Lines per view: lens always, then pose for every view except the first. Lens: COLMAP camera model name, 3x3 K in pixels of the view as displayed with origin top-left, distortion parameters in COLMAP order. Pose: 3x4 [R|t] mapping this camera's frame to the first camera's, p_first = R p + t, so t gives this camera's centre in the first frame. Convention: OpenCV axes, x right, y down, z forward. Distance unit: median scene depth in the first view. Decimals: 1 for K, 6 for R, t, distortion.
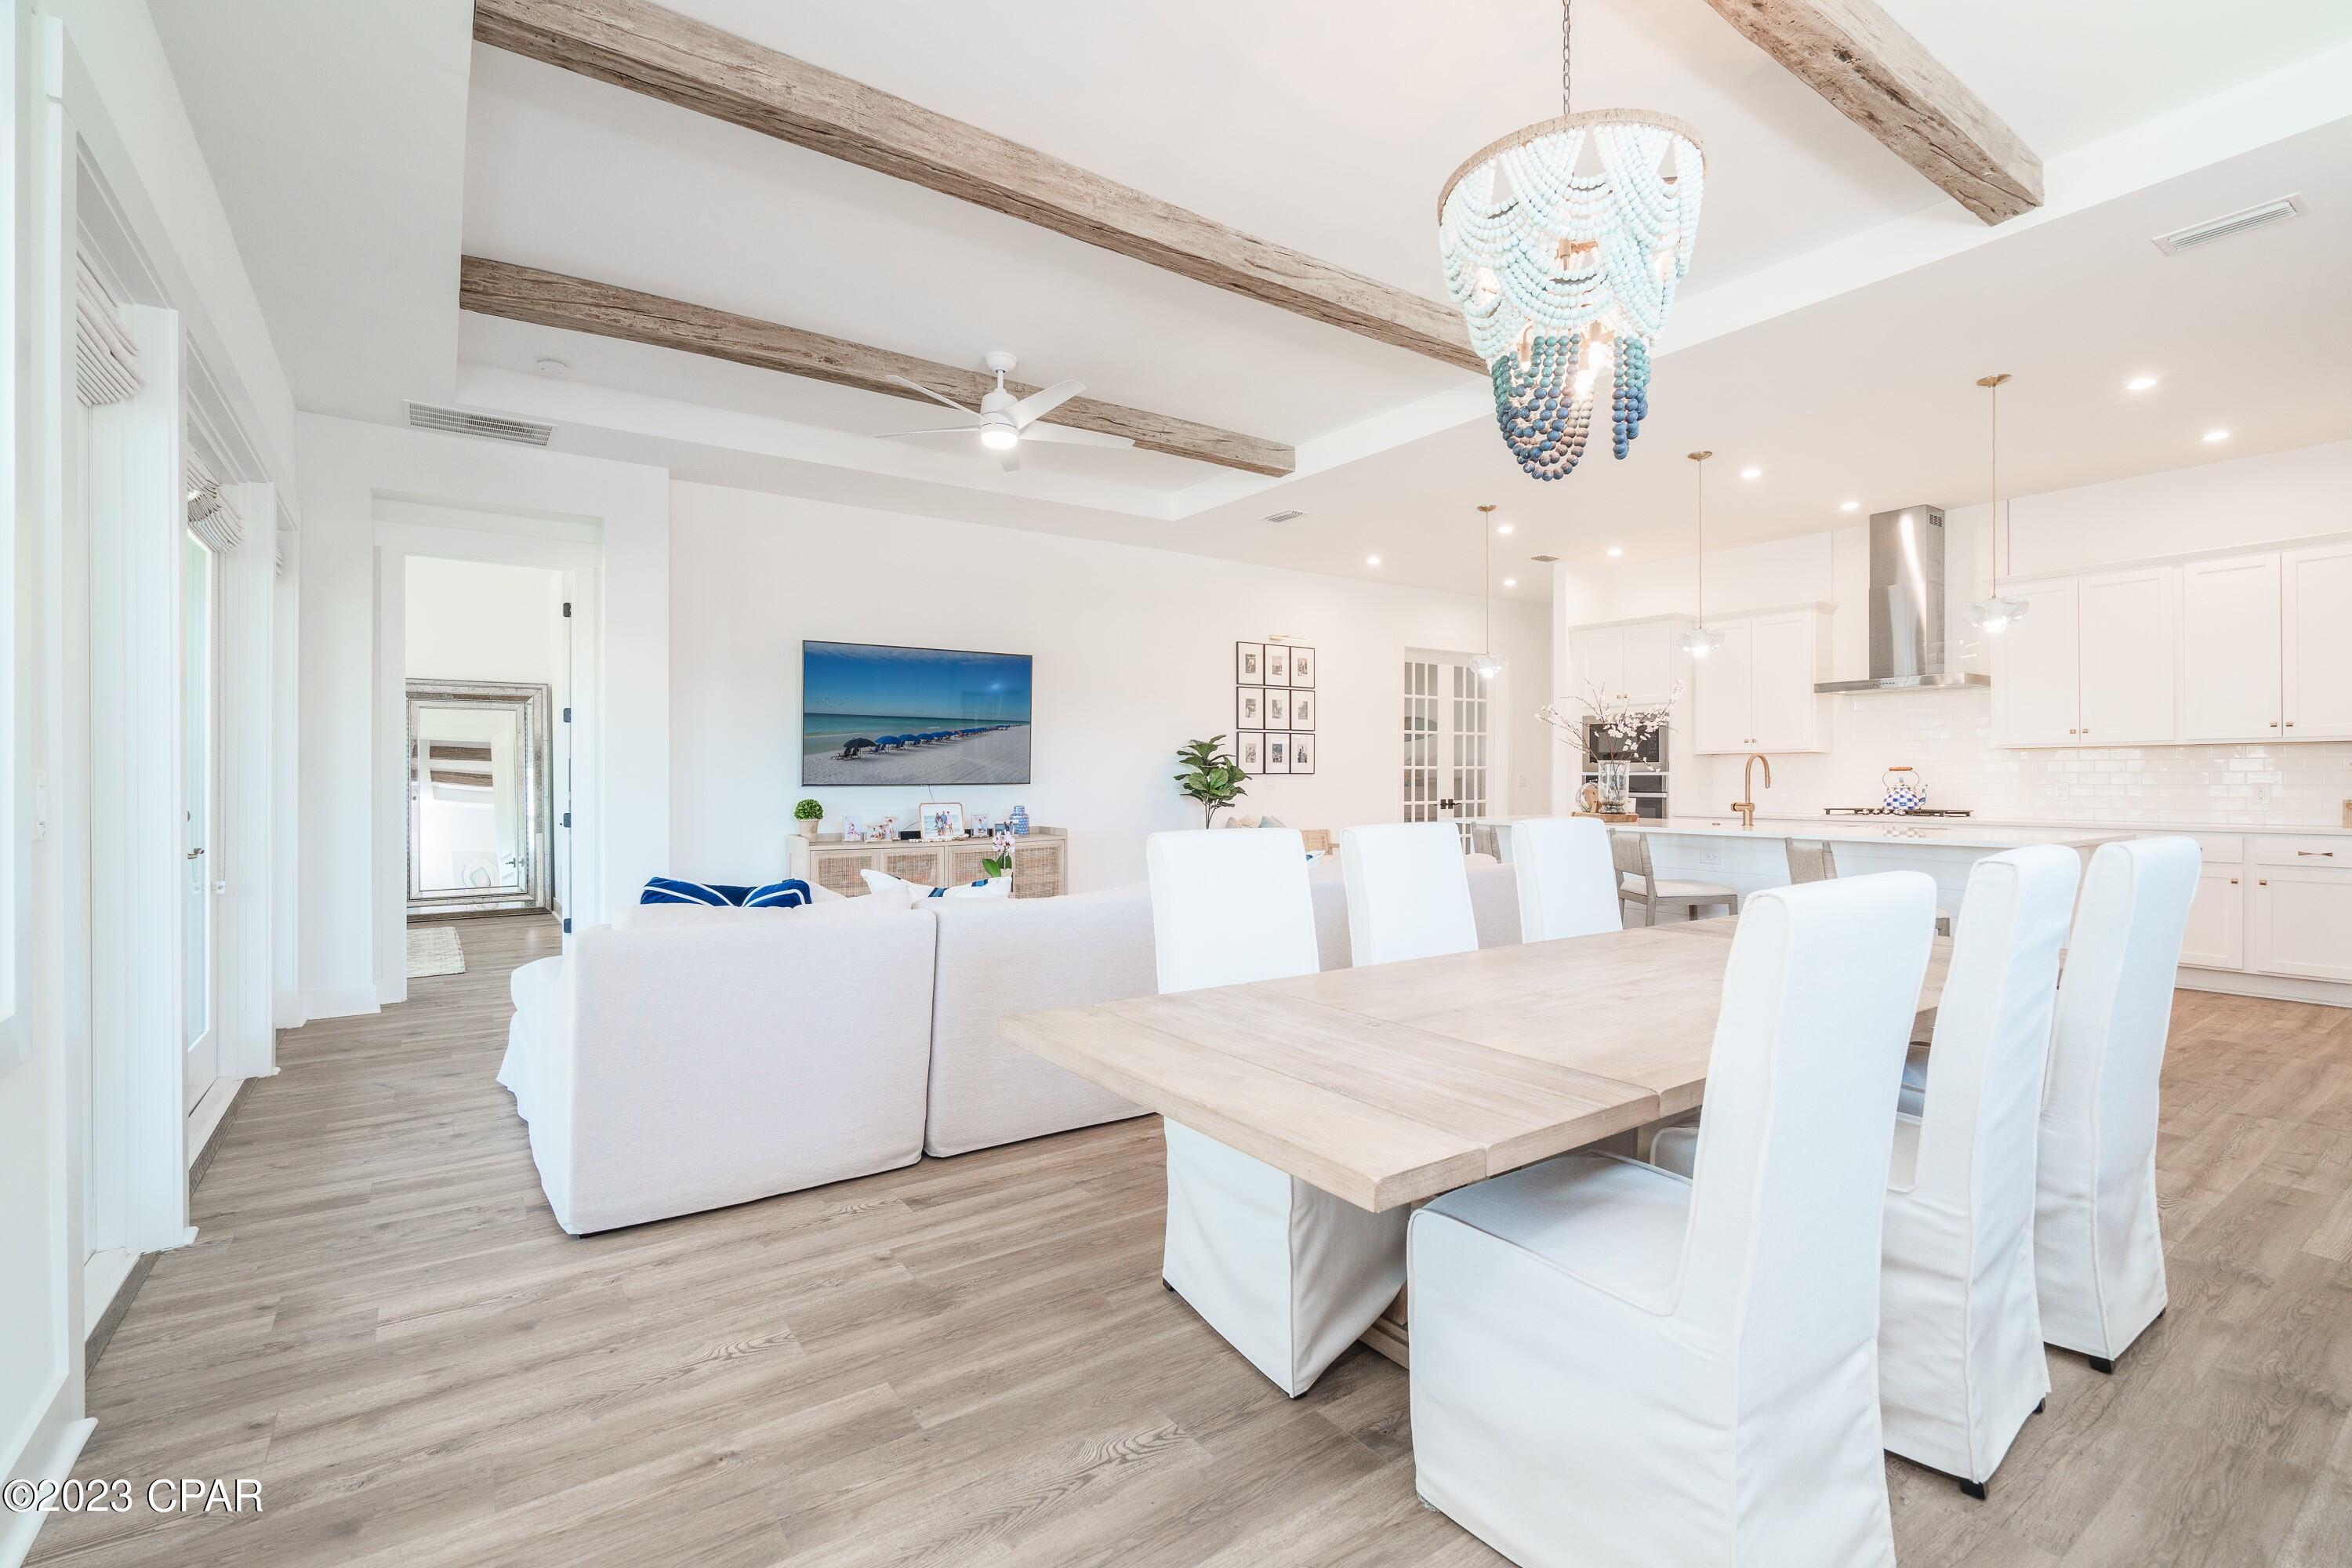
lens RADIAL K [[1061.2, 0, 1167.8], [0, 1061.2, 773.7], [0, 0, 1]] dist [-0.011507, -0.000356]
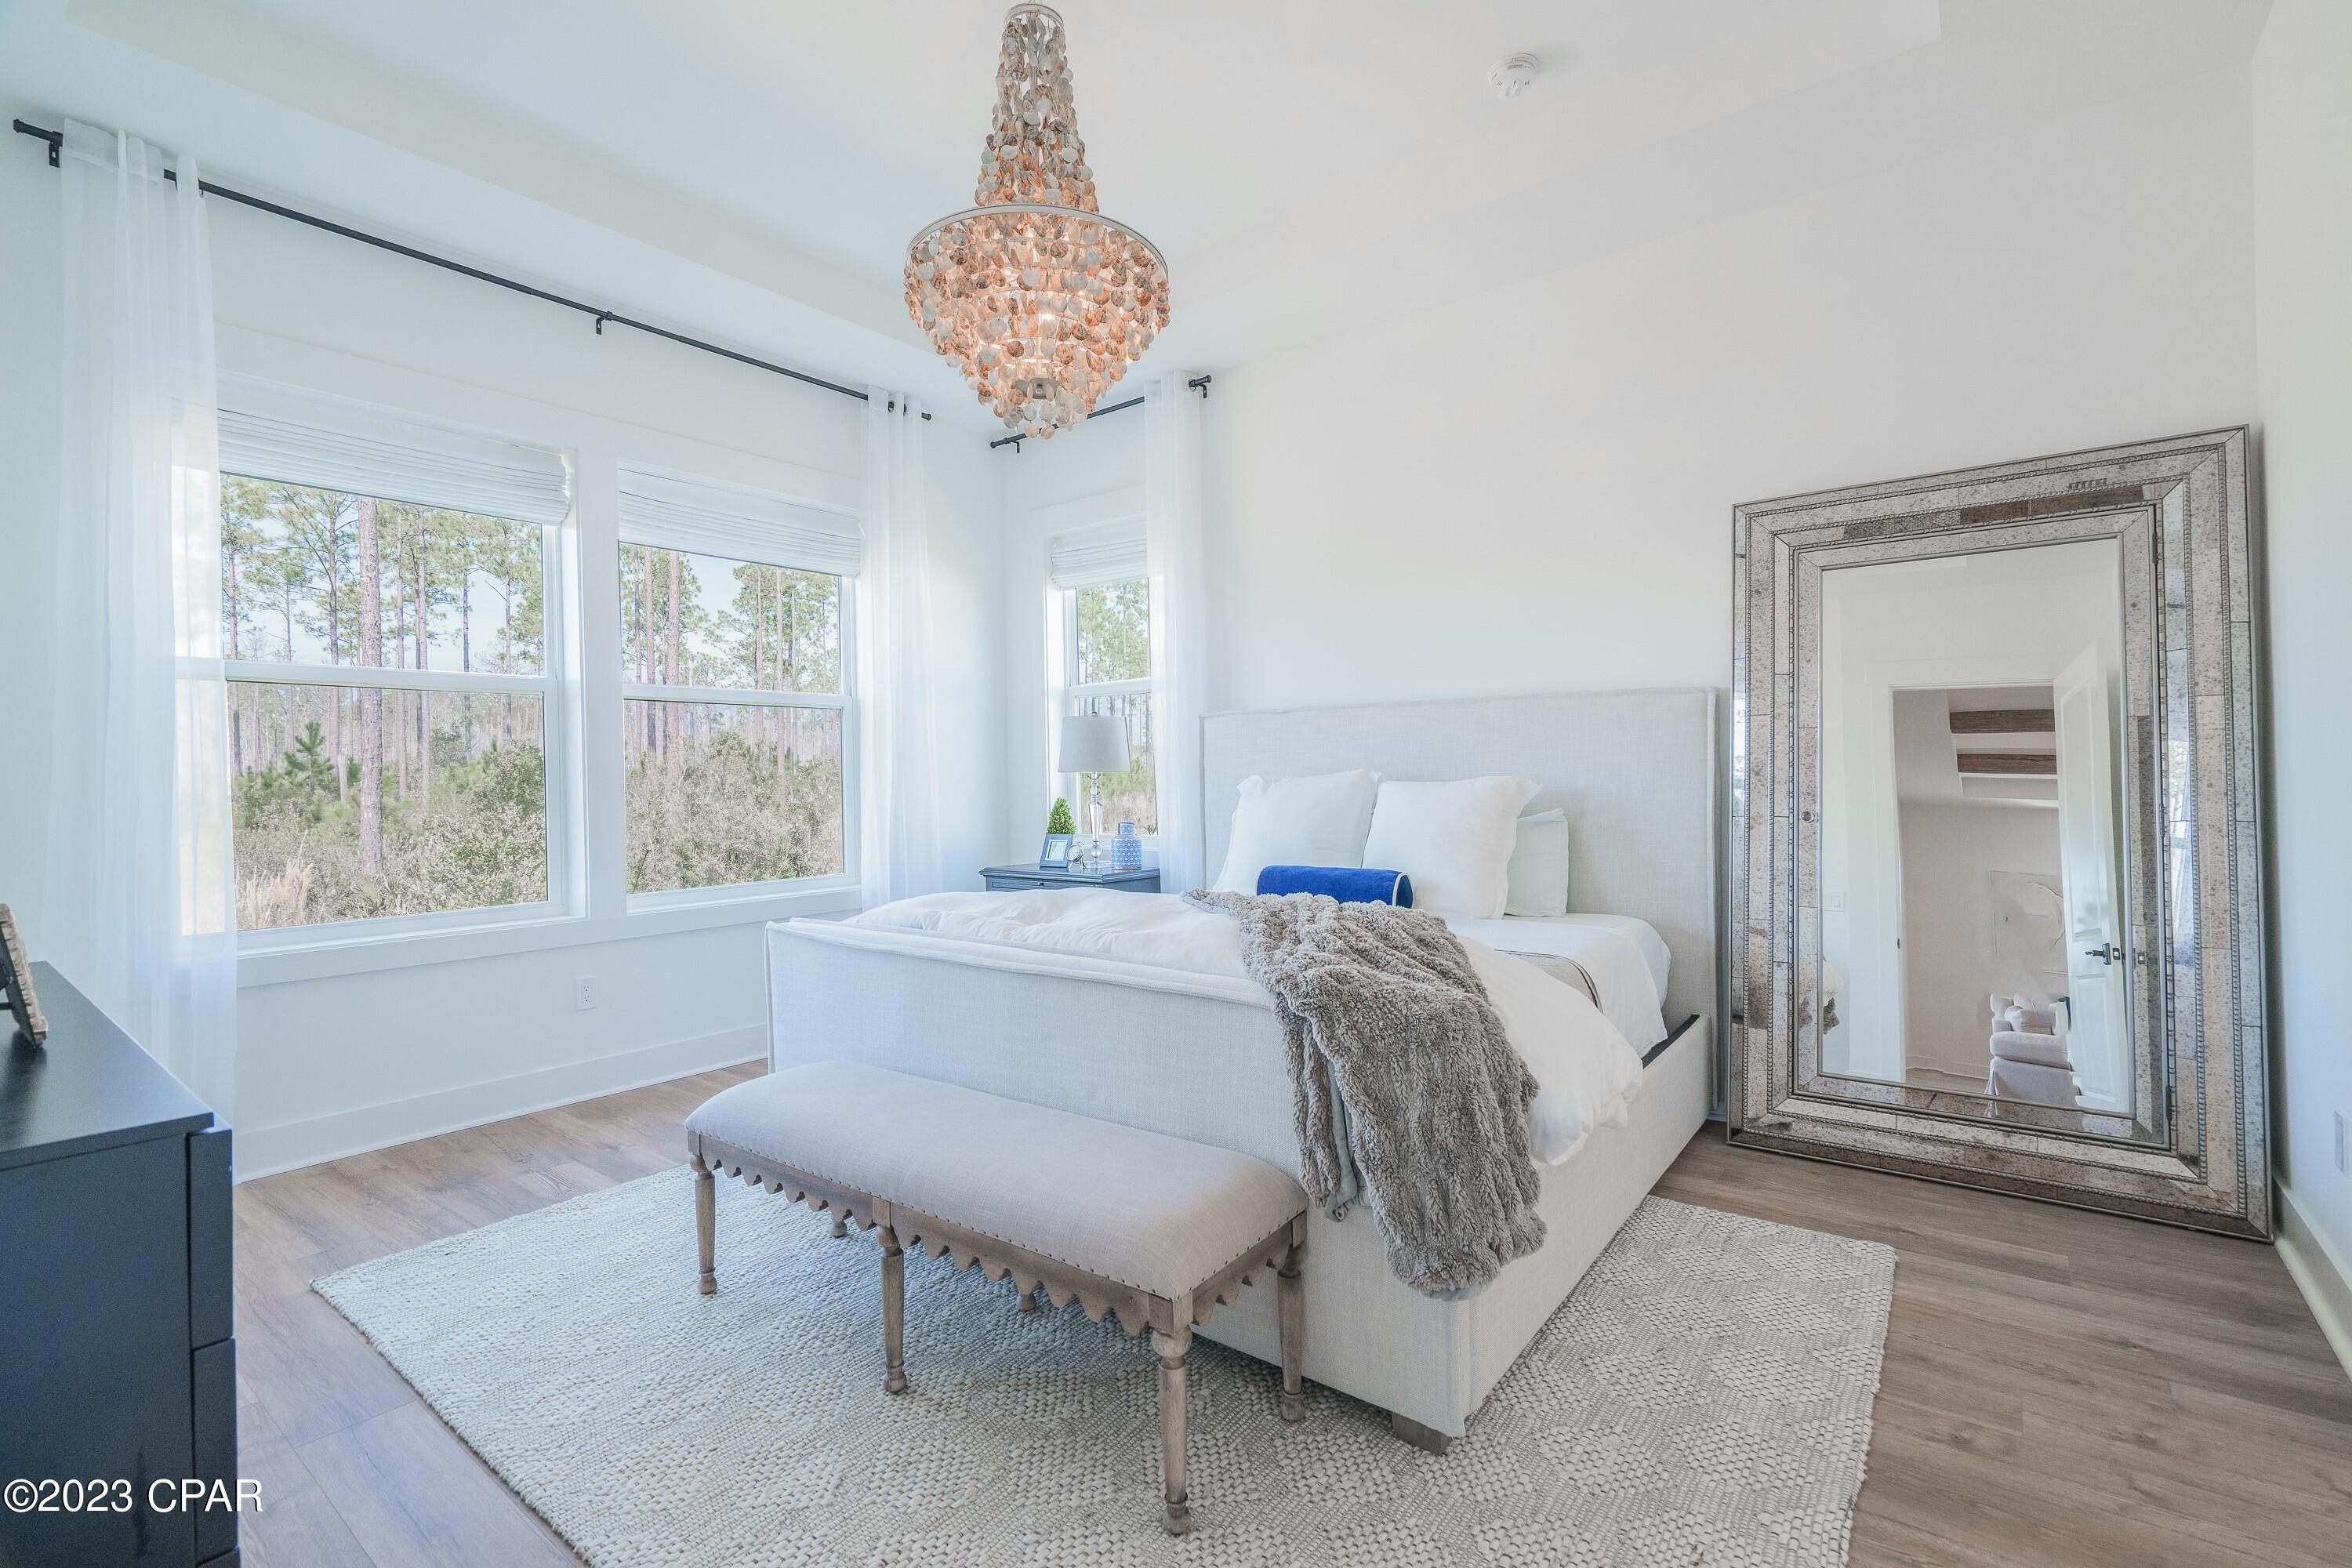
lens RADIAL K [[1061.2, 0, 1169.3], [0, 1061.2, 776.9], [0, 0, 1]] dist [-0.011507, -0.000356]
pose [[0.290165, -0.012605, -0.956894, -0.313044], [0.021225, 0.999752, -0.006734, 0.006162], [0.956741, -0.018356, 0.290360, 0.495805]]
